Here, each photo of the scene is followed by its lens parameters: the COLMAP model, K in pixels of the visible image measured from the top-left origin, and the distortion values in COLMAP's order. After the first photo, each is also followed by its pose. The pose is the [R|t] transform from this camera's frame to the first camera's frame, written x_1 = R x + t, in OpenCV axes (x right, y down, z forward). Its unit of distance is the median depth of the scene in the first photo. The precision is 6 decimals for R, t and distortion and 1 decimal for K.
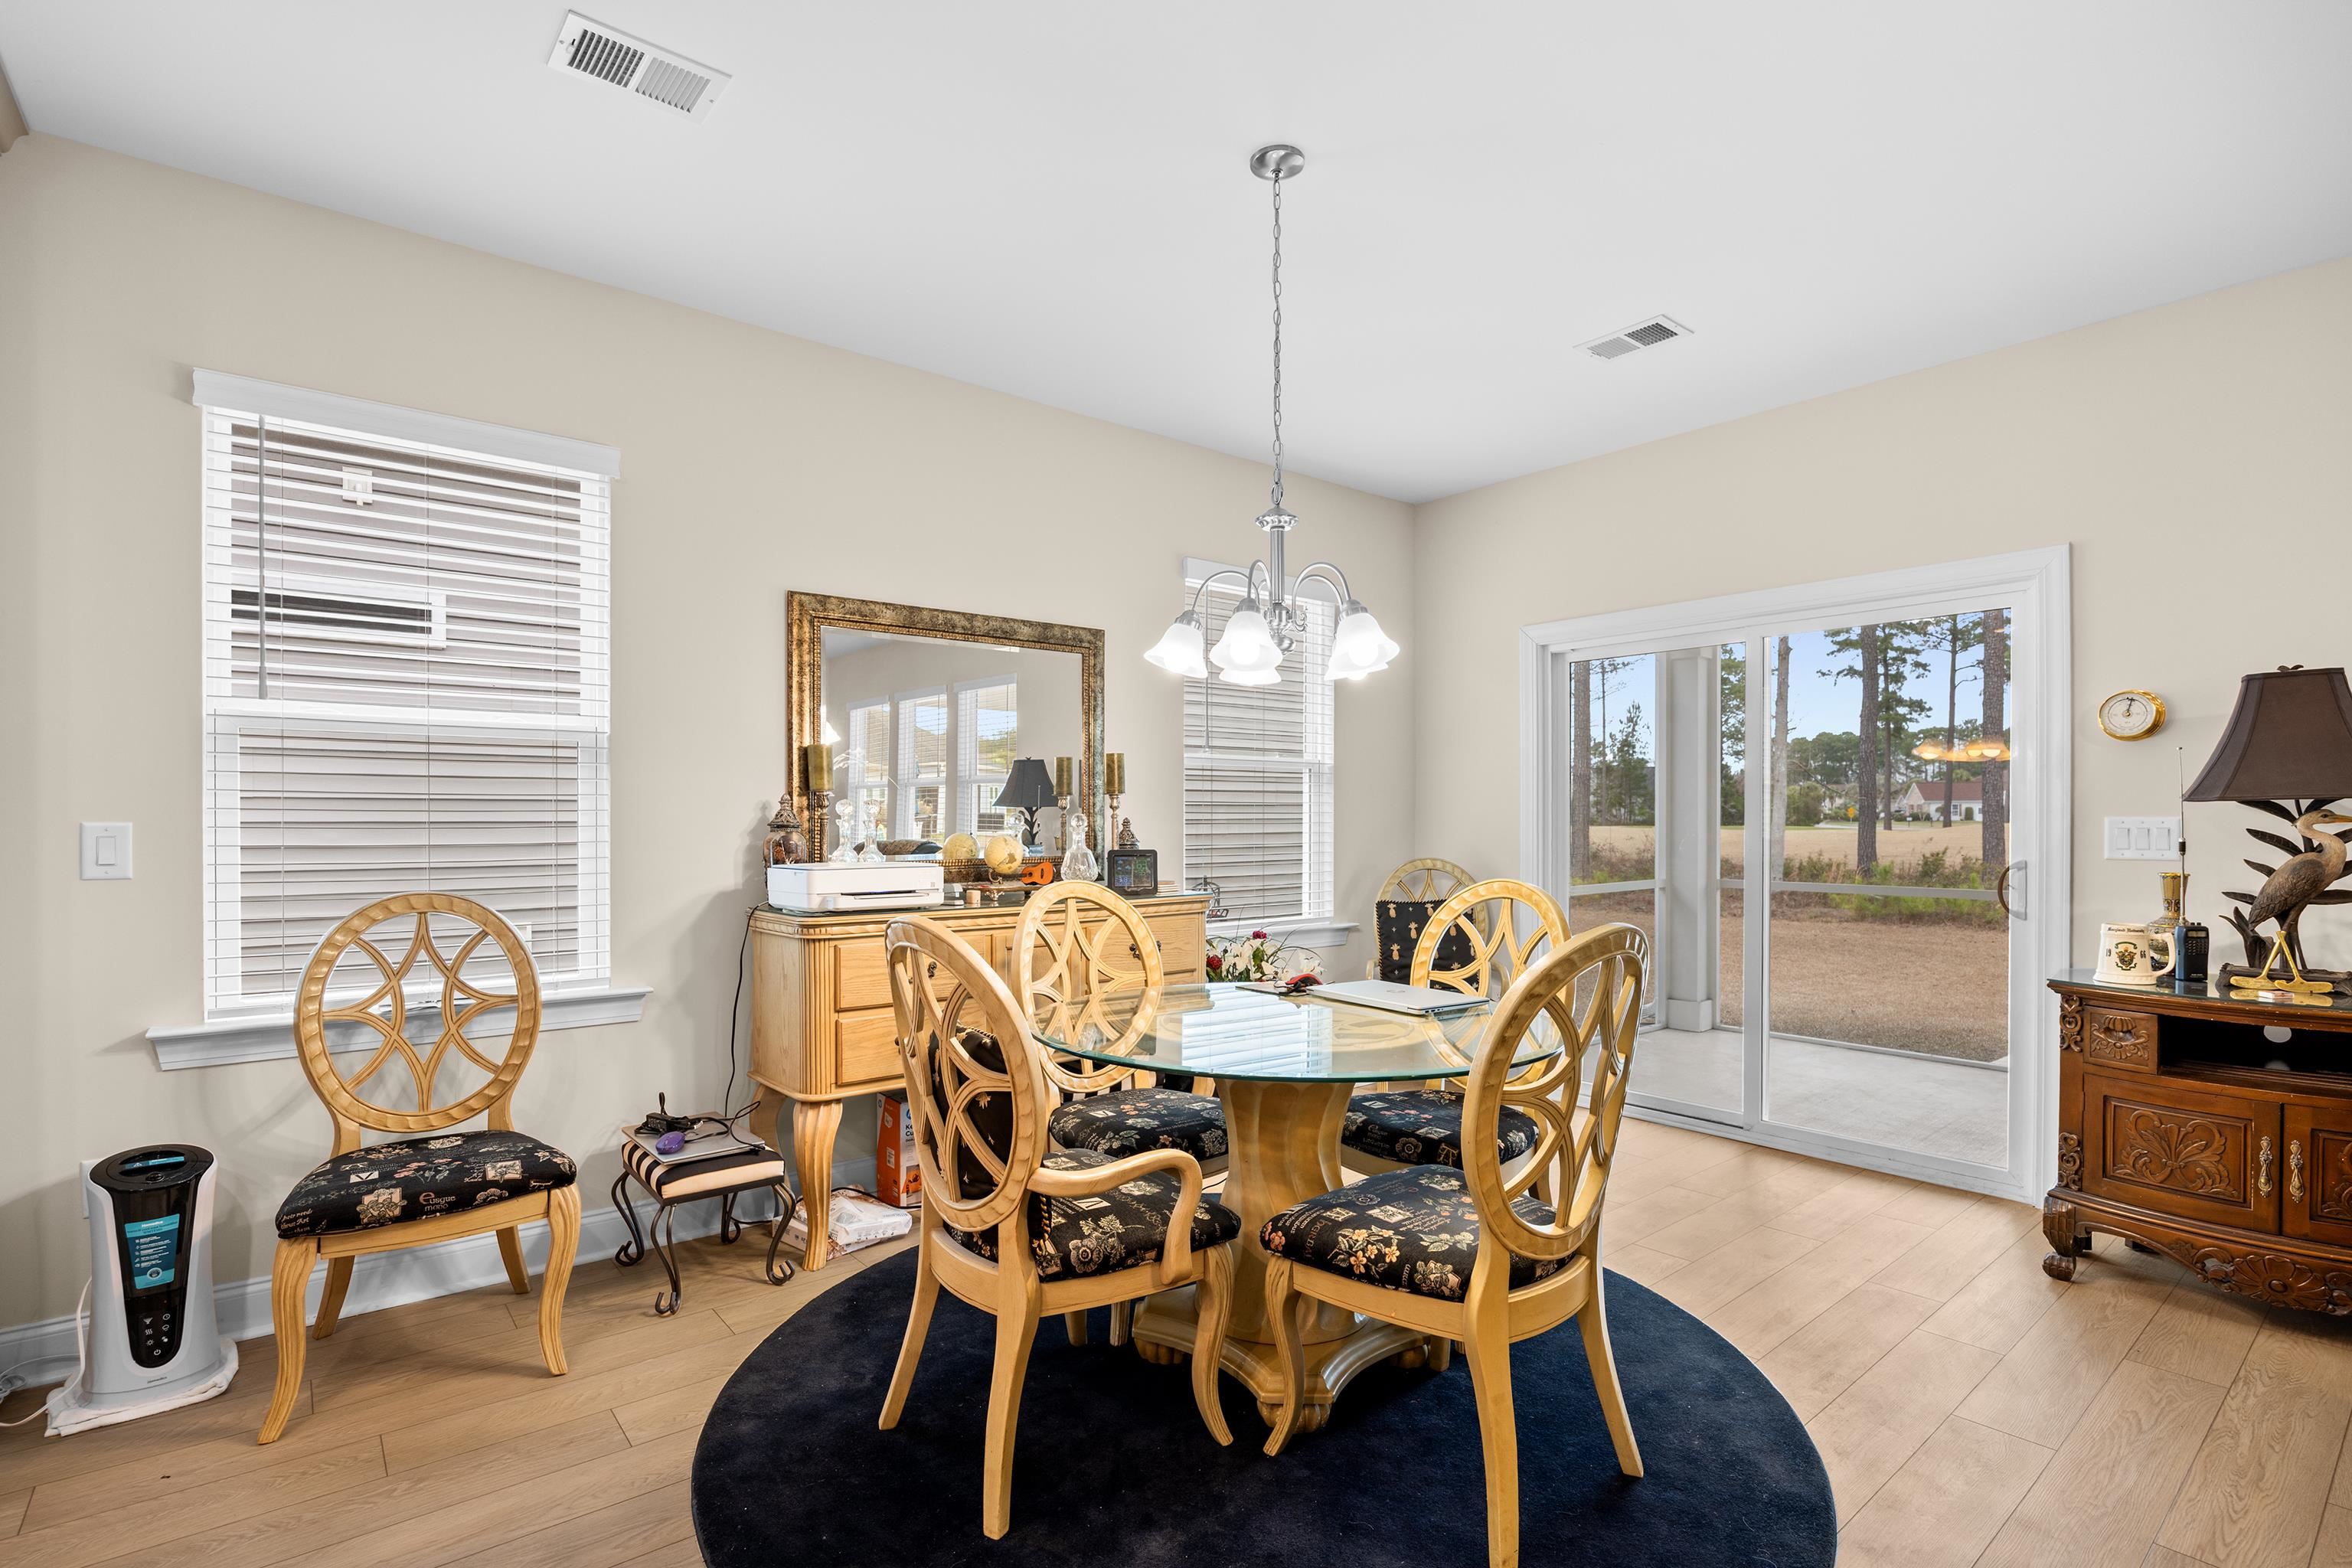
lens RADIAL K [[1132.7, 0, 1183.8], [0, 1132.7, 820.2], [0, 0, 1]] dist [-0.001690, 0.000780]
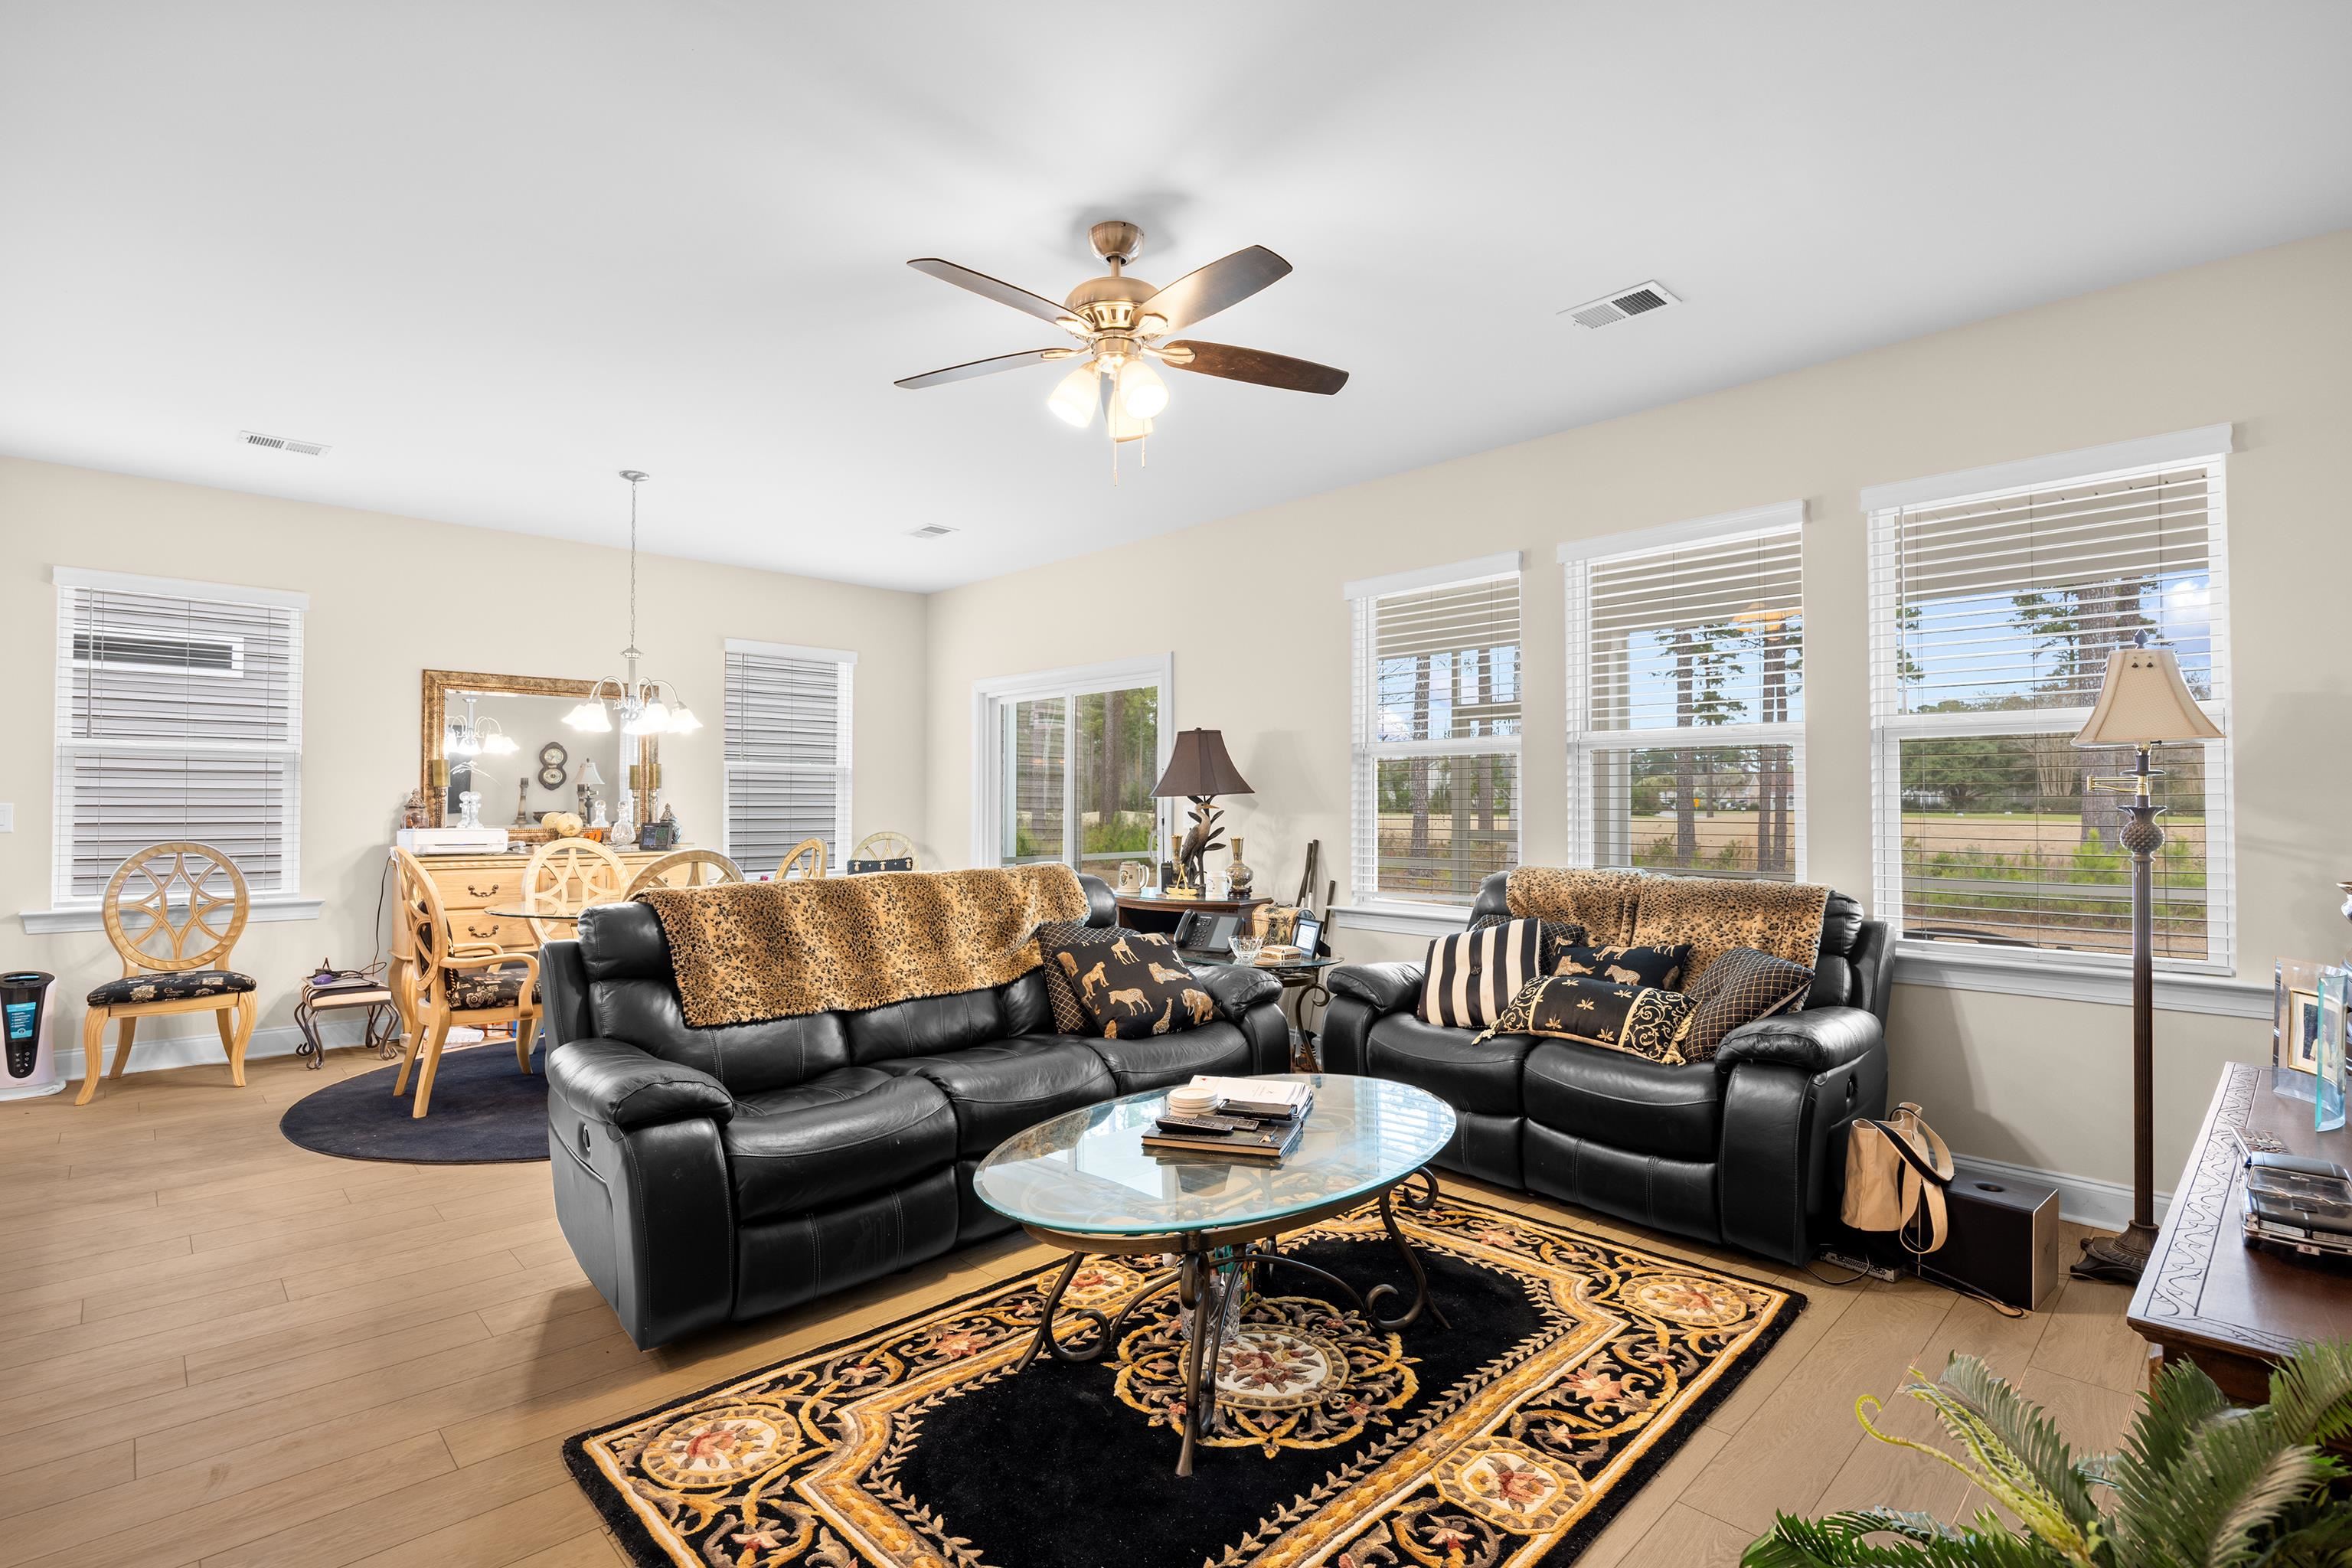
lens RADIAL K [[1132.7, 0, 1179.3], [0, 1132.7, 785.3], [0, 0, 1]] dist [-0.001690, 0.000780]
pose [[0.997254, 0.005265, 0.073876, 0.837261], [-0.003792, 0.999791, -0.020067, 0.002684], [-0.073966, 0.019731, 0.997066, -0.985748]]
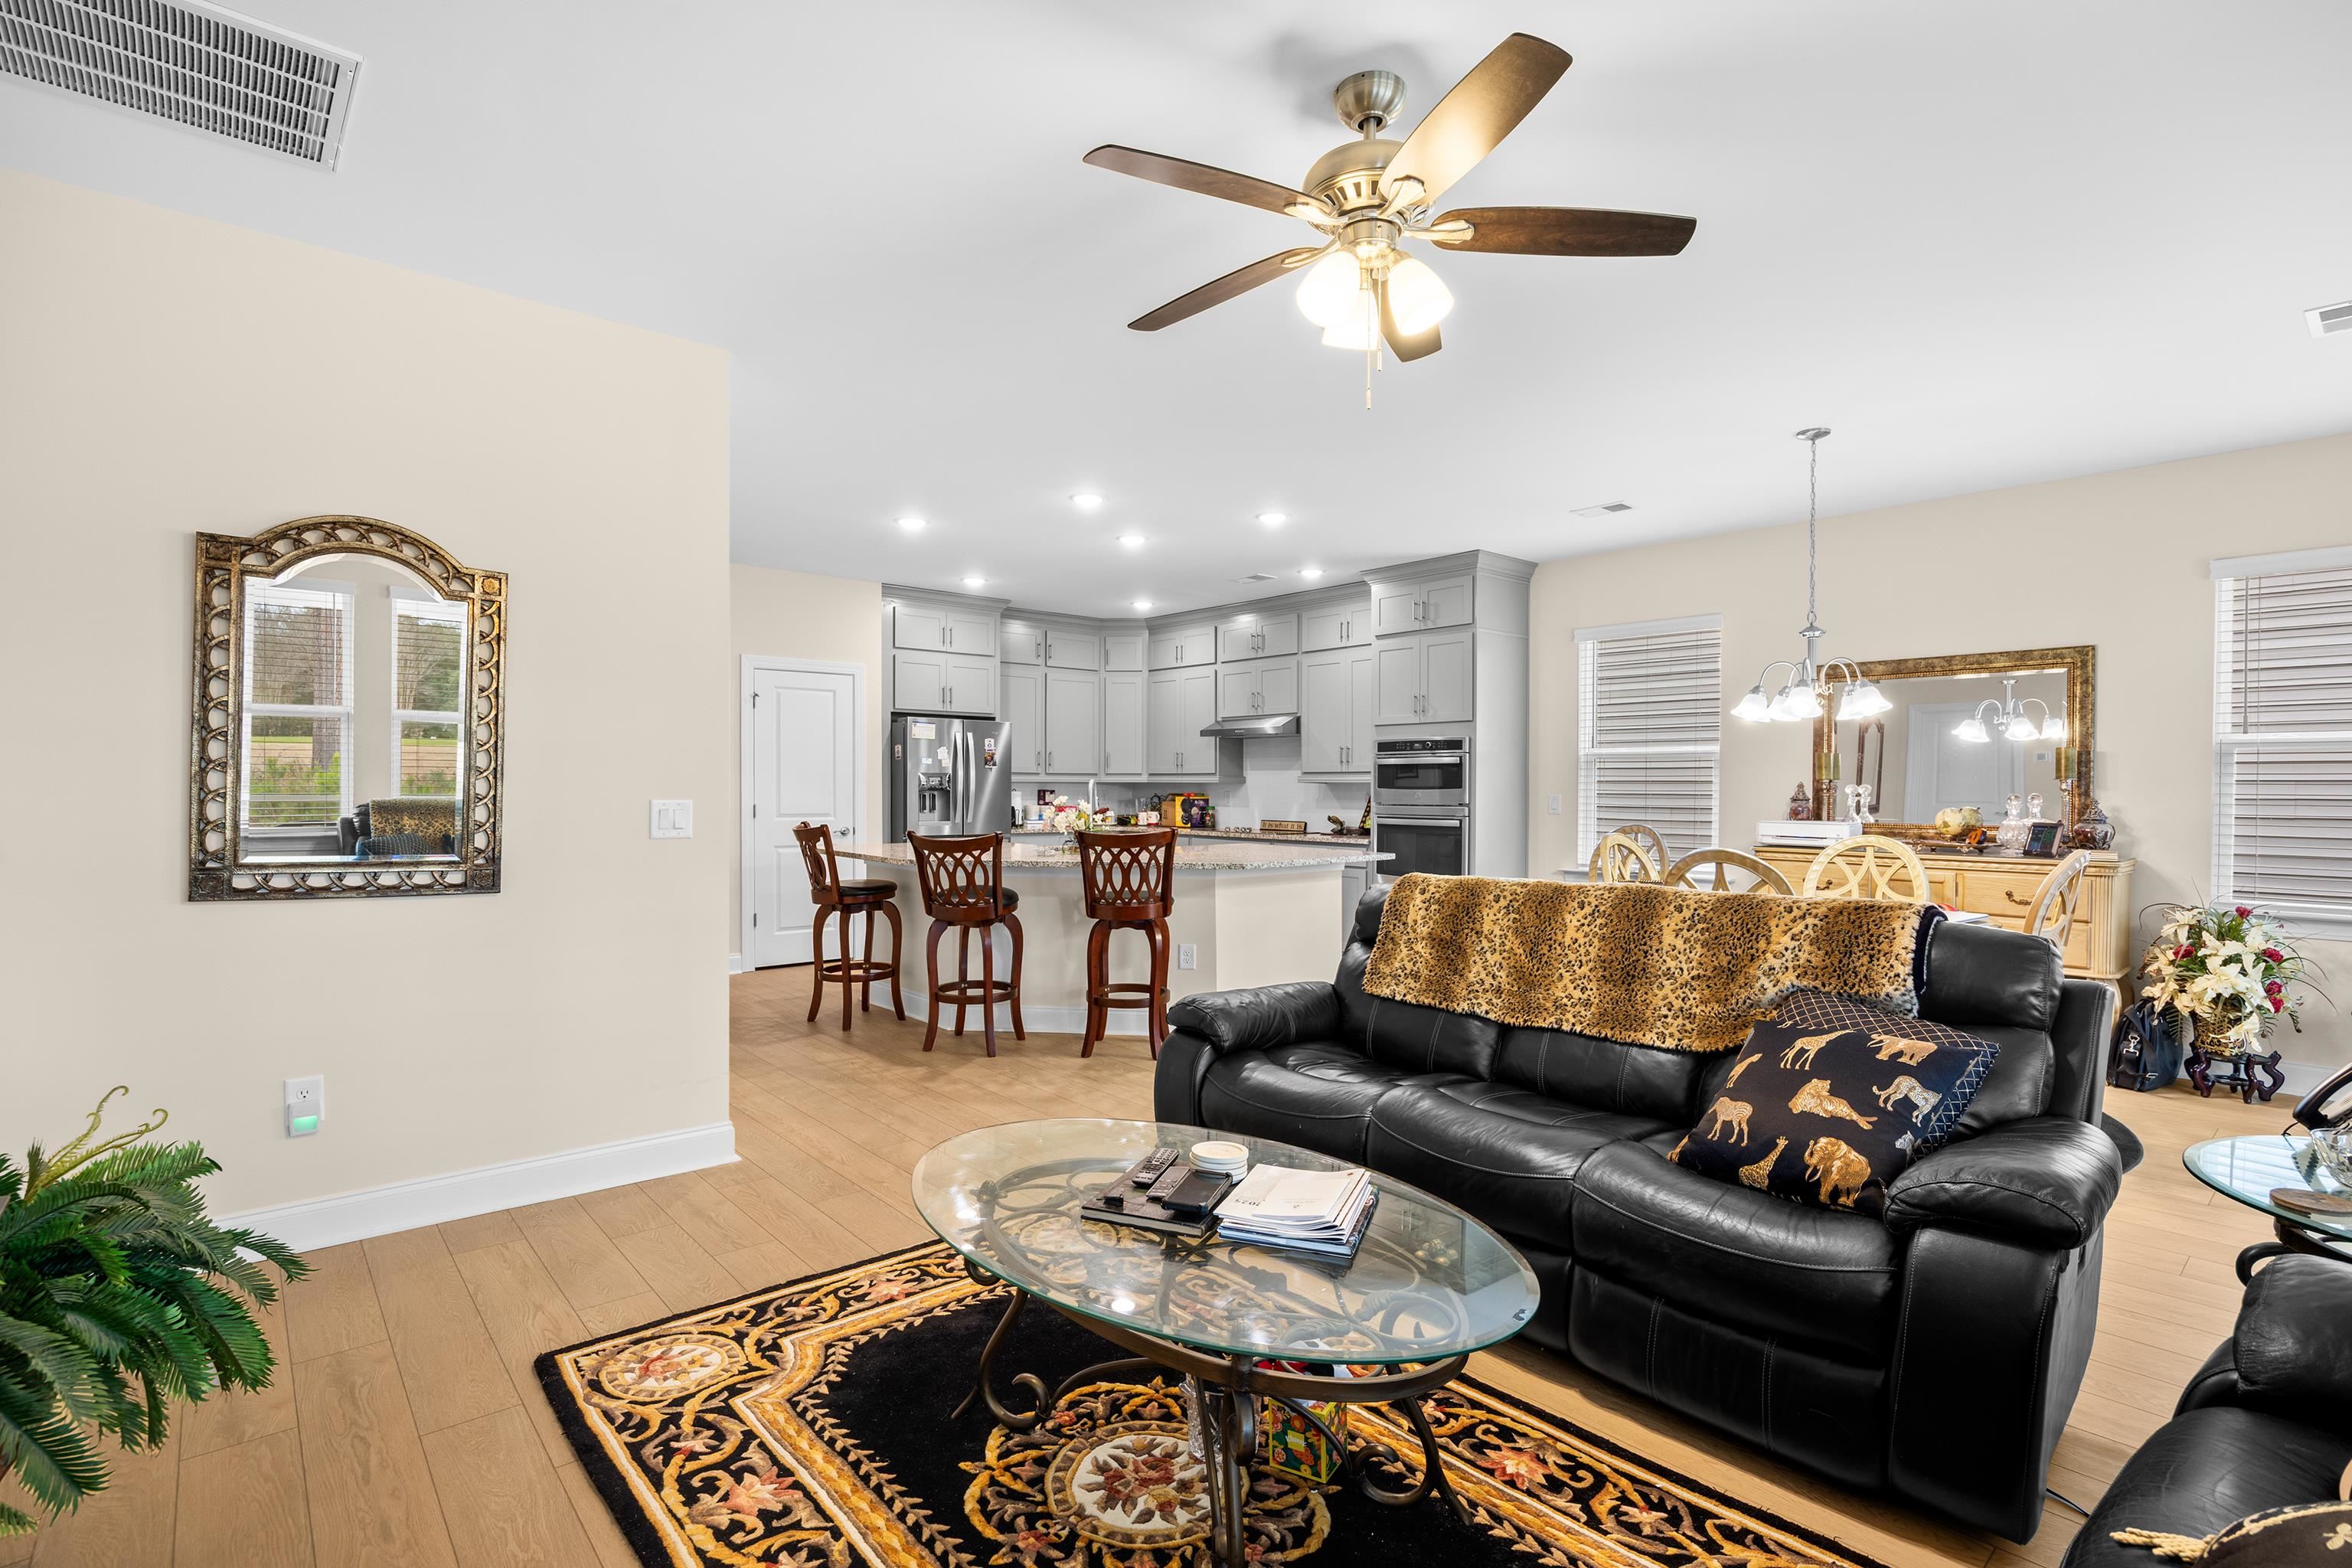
lens RADIAL K [[1132.7, 0, 1166.6], [0, 1132.7, 778.5], [0, 0, 1]] dist [-0.001690, 0.000780]
pose [[-0.013492, -0.002518, -0.999906, 1.834862], [-0.007126, 0.999972, -0.002422, -0.021775], [0.999884, 0.007092, -0.013510, 0.049814]]
